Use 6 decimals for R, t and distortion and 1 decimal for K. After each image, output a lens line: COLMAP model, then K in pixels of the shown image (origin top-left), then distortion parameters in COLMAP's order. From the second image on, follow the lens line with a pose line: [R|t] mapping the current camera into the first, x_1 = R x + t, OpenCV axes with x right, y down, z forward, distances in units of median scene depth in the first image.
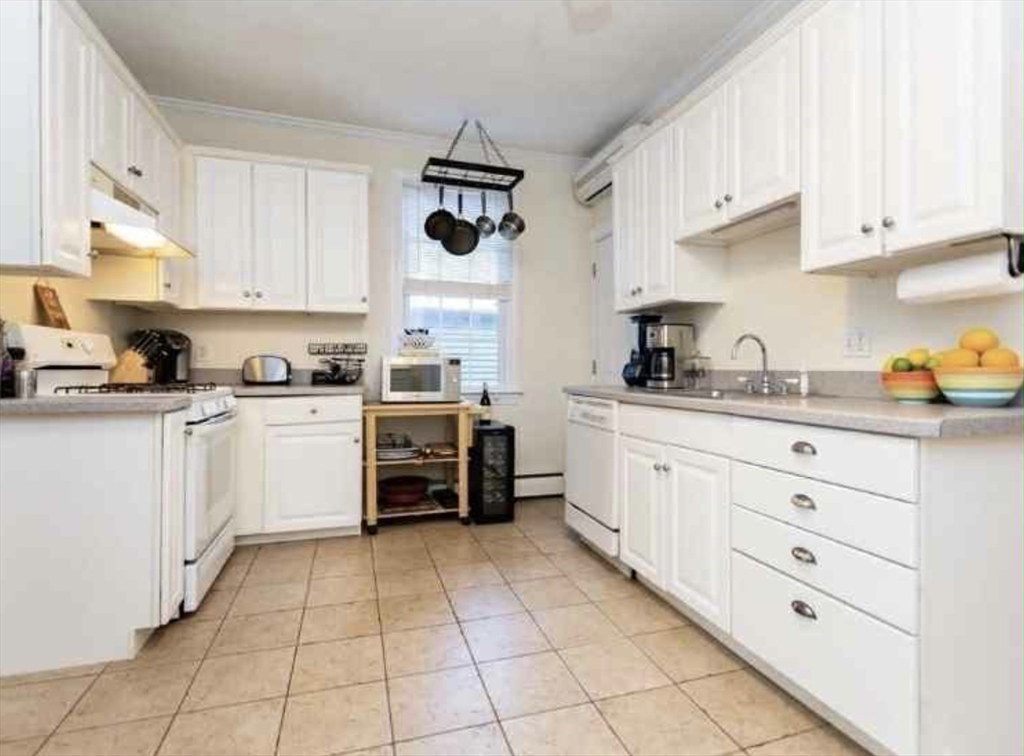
lens RADIAL K [[516.3, 0, 512.0], [0, 516.3, 378.0], [0, 0, 1]] dist [0.022229, 0.000388]
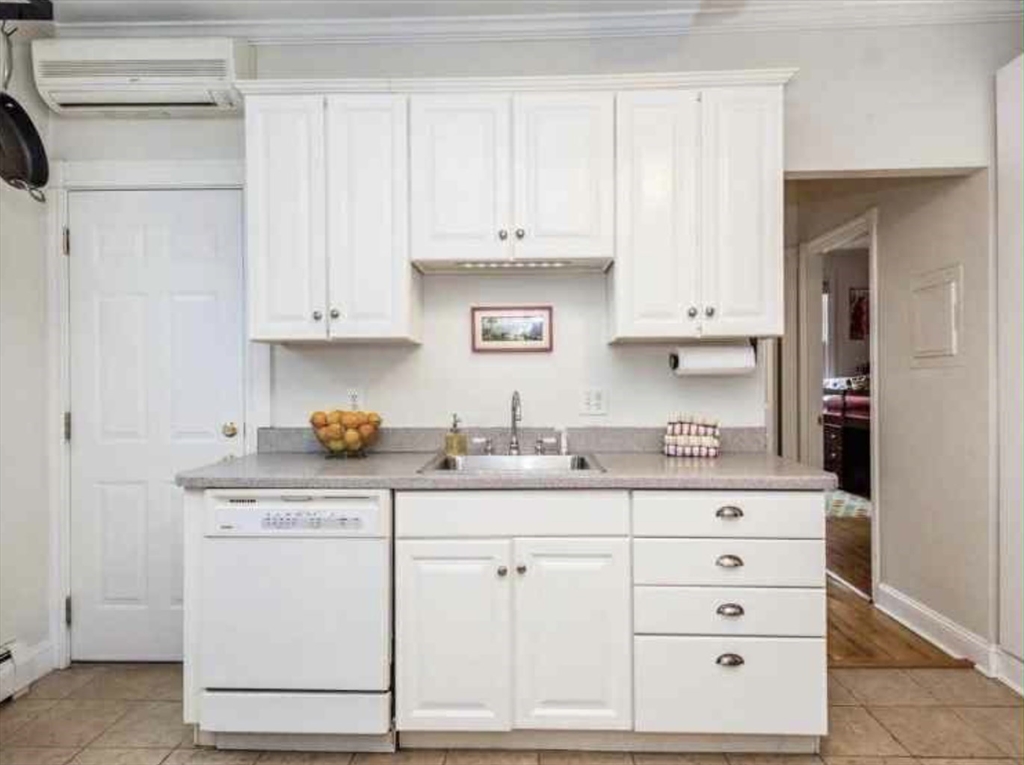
lens RADIAL K [[623.2, 0, 512.0], [0, 623.2, 382.5], [0, 0, 1]] dist [0.004576, 0.000523]
pose [[0.336581, -0.002614, 0.941651, -0.385252], [0.025433, 0.999657, -0.006316, -0.064872], [-0.941311, 0.026075, 0.336532, 0.462623]]
